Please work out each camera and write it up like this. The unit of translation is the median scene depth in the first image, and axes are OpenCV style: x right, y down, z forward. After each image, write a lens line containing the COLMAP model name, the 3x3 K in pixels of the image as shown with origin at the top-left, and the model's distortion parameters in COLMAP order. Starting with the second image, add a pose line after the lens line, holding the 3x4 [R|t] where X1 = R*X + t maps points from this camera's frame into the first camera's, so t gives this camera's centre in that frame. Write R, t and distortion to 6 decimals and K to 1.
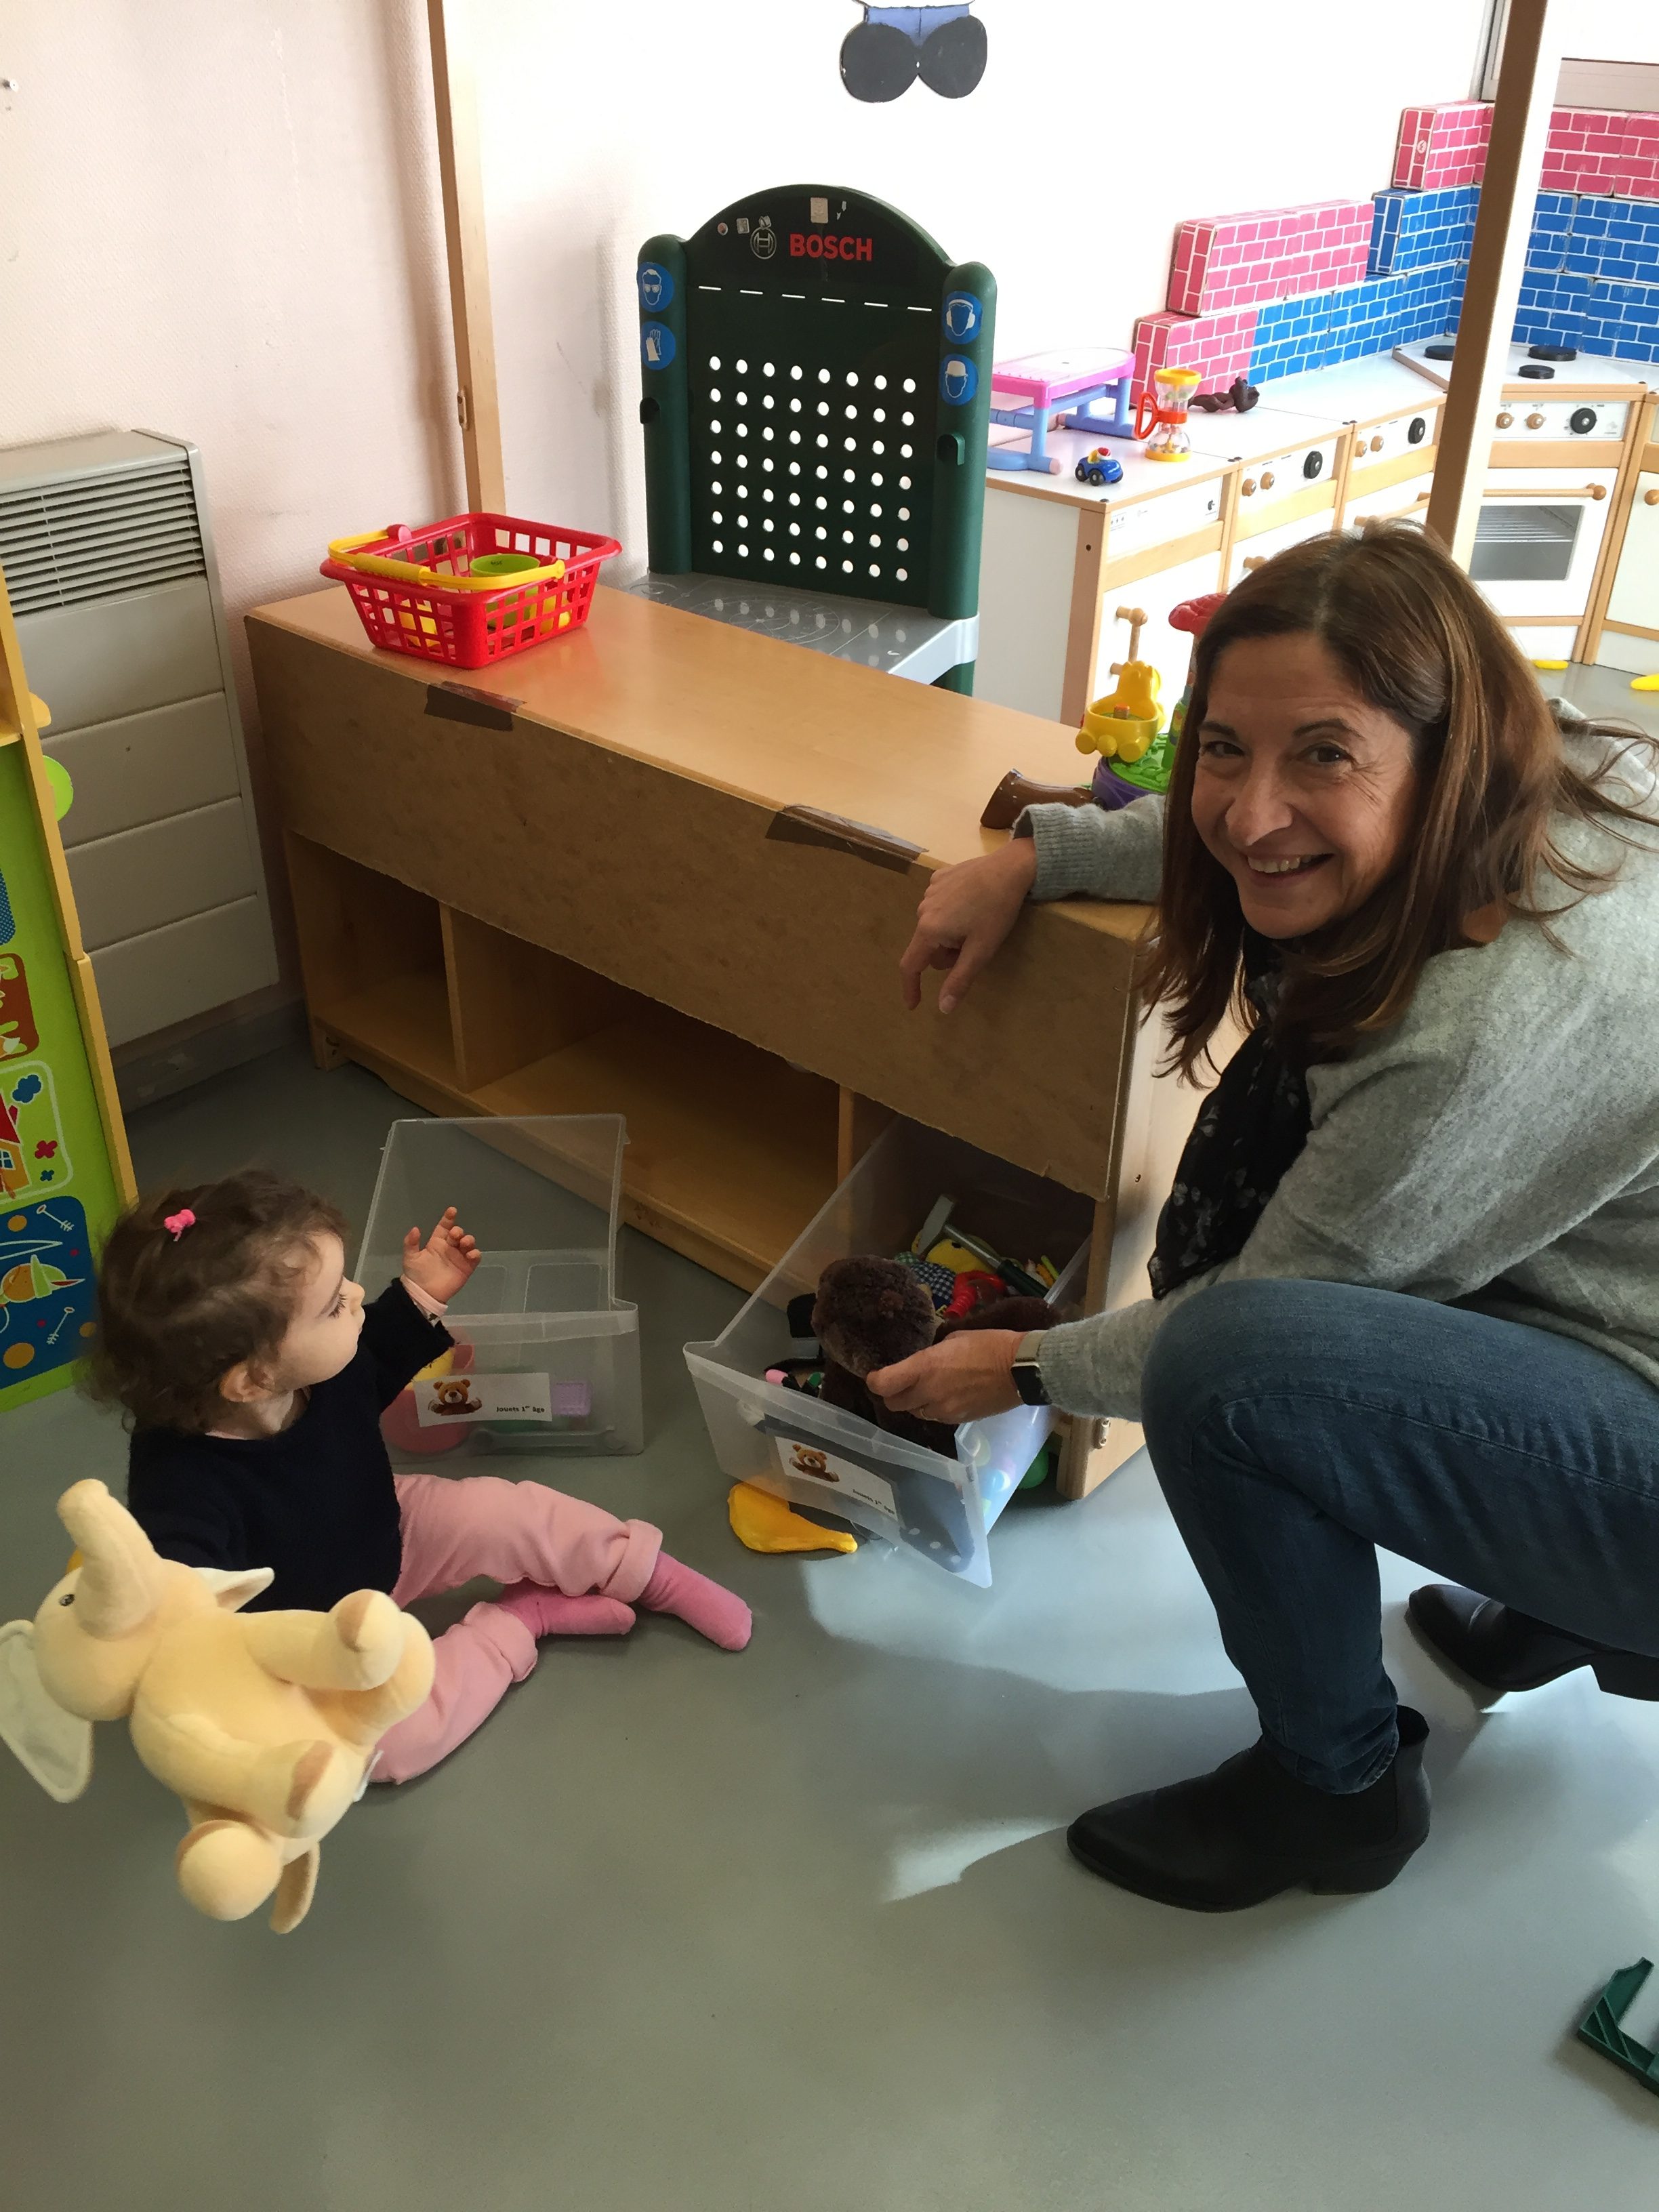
lens RADIAL K [[1922.8, 0, 834.3], [0, 1922.8, 1118.9], [0, 0, 1]] dist [0.093360, -0.119768]
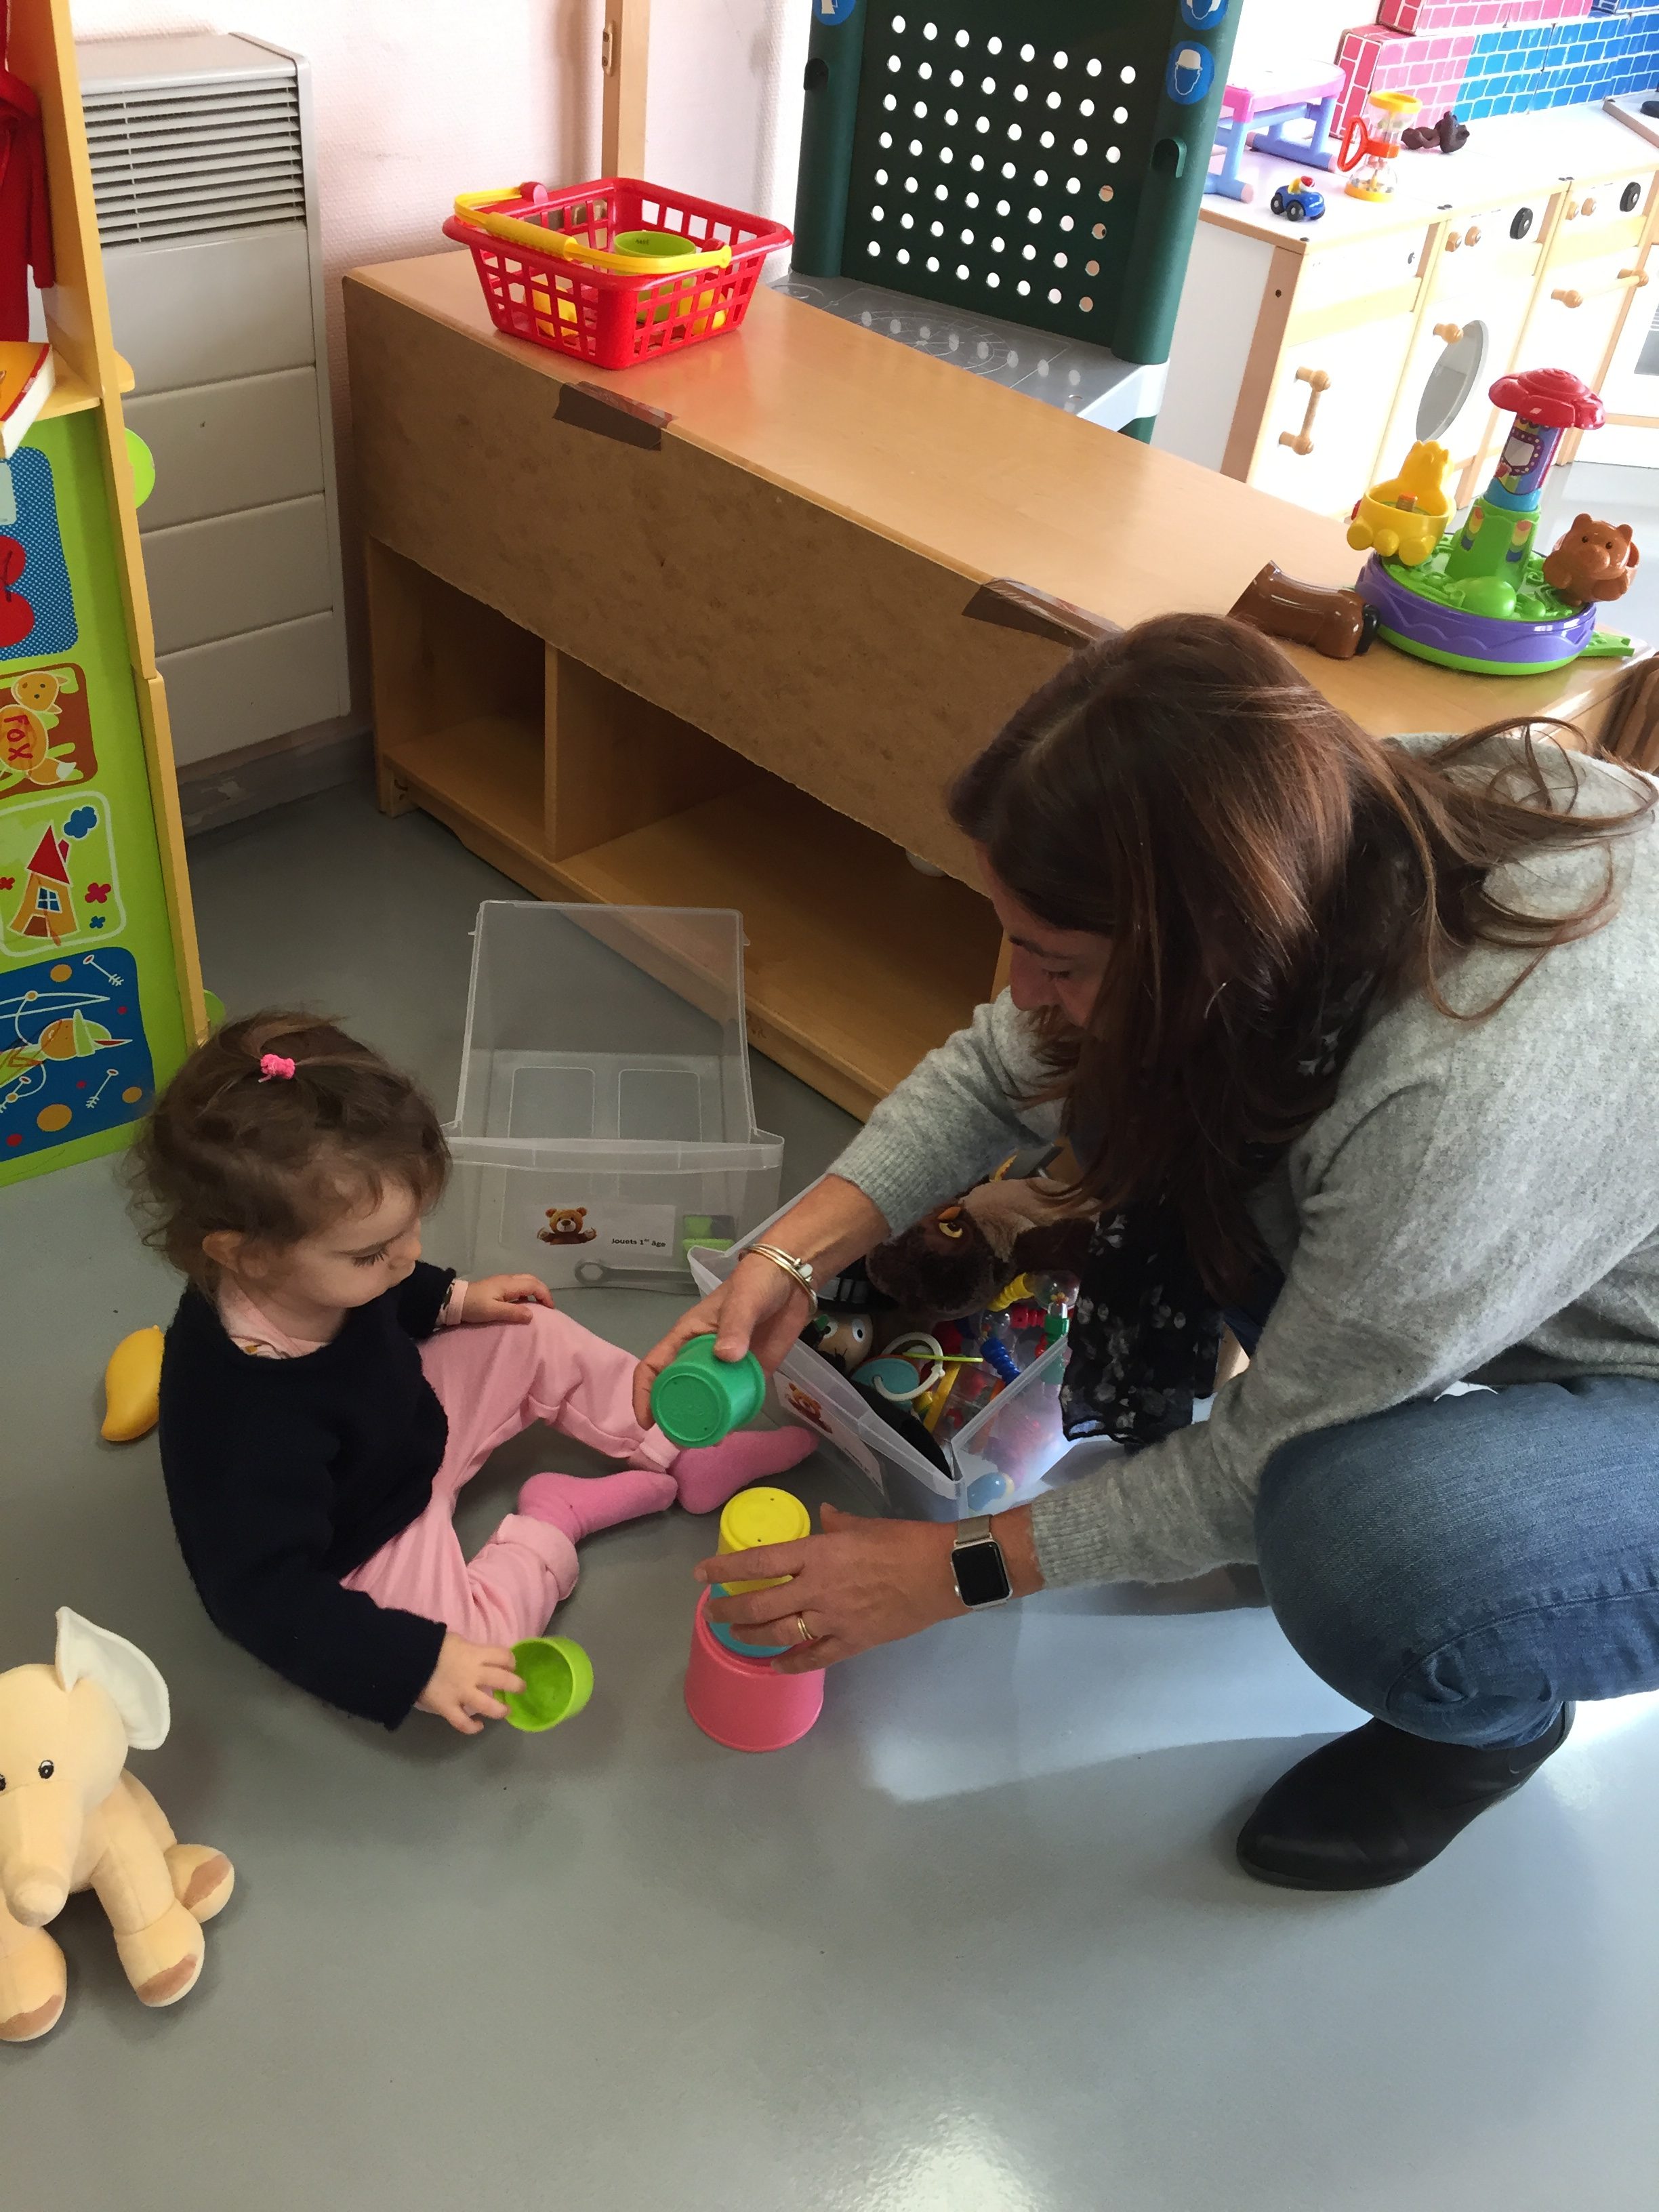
lens RADIAL K [[1909.7, 0, 823.5], [0, 1909.7, 1106.9], [0, 0, 1]] dist [0.082918, -0.104340]
pose [[0.995164, 0.096846, 0.016436, -0.066394], [-0.098141, 0.987390, 0.124212, -0.022884], [-0.004199, -0.125225, 0.992120, 0.101181]]
